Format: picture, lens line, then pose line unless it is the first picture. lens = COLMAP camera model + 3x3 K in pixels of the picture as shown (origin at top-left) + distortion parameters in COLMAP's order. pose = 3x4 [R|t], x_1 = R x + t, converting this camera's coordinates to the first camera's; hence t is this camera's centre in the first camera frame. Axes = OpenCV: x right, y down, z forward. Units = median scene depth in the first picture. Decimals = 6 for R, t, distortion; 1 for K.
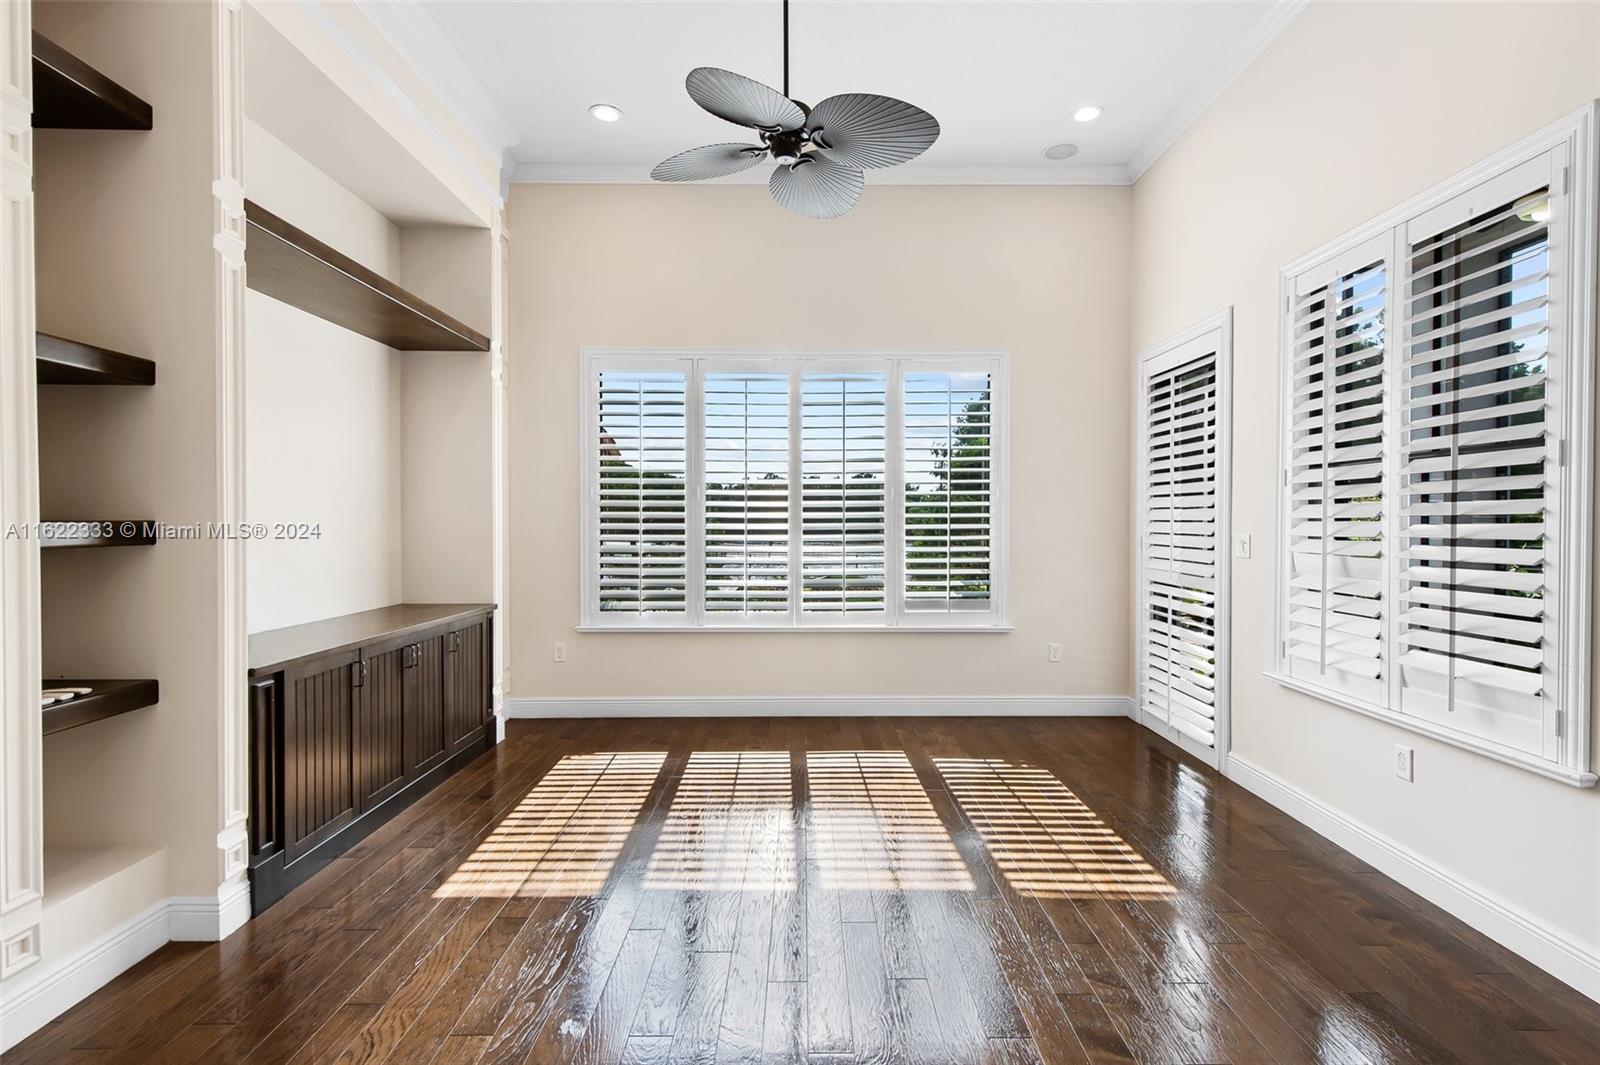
lens RADIAL K [[759.7, 0, 812.6], [0, 759.7, 531.6], [0, 0, 1]] dist [0.002647, -0.000107]
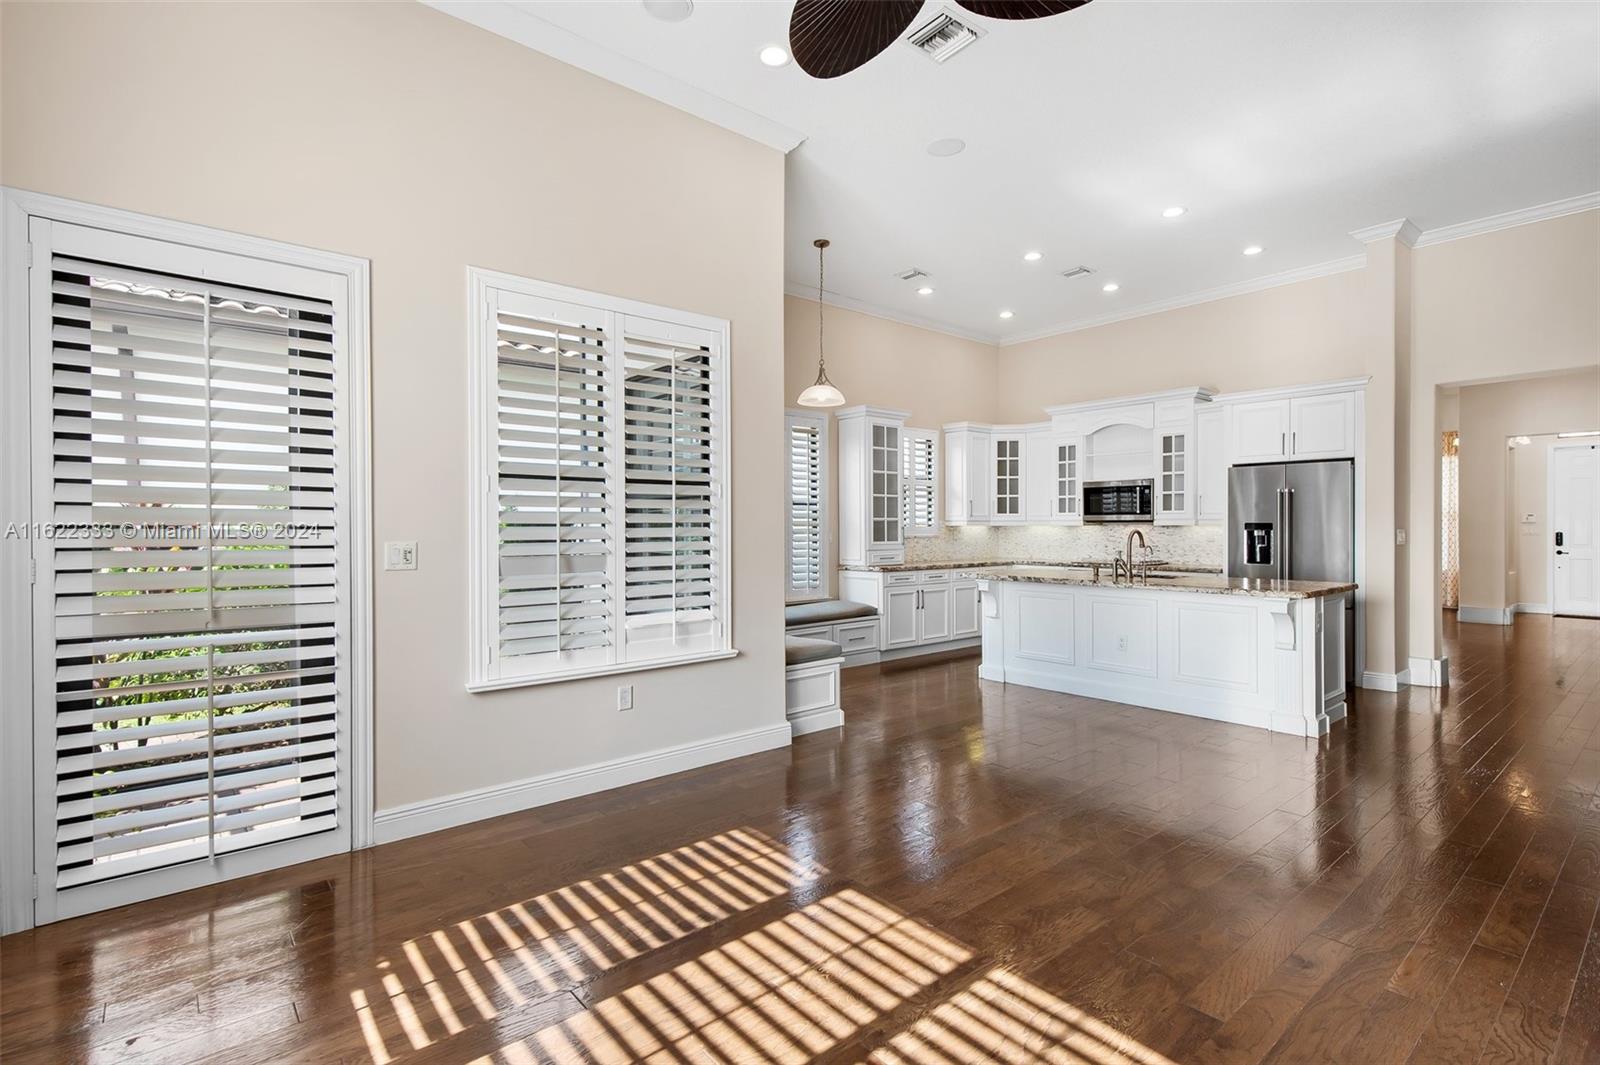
lens RADIAL K [[759.7, 0, 791.0], [0, 759.7, 531.5], [0, 0, 1]] dist [0.002647, -0.000107]
pose [[-0.633997, 0.000619, 0.773335, -0.318527], [0.018068, 0.999739, 0.014012, -0.011295], [-0.773124, 0.022856, -0.633842, 1.041592]]
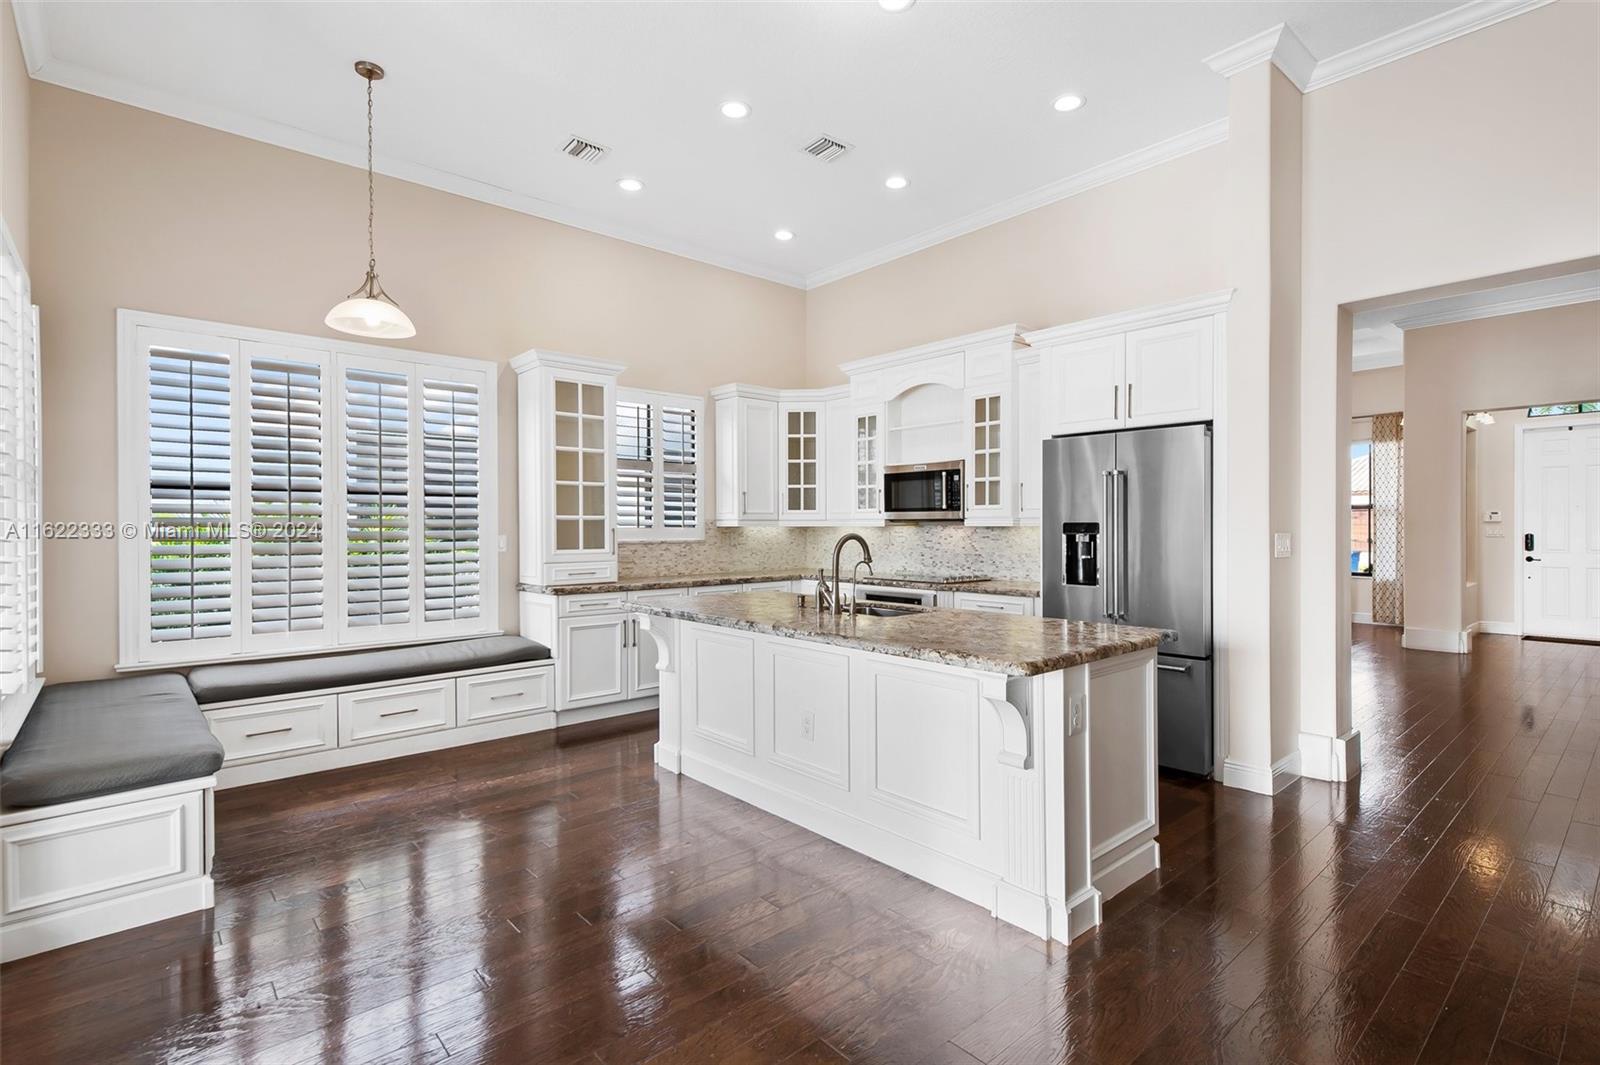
lens RADIAL K [[759.7, 0, 797.1], [0, 759.7, 530.1], [0, 0, 1]] dist [0.002647, -0.000107]
pose [[-0.652127, 0.001229, 0.758109, -0.249143], [0.017738, 0.999750, 0.013637, -0.001145], [-0.757903, 0.022341, -0.651985, 0.296769]]
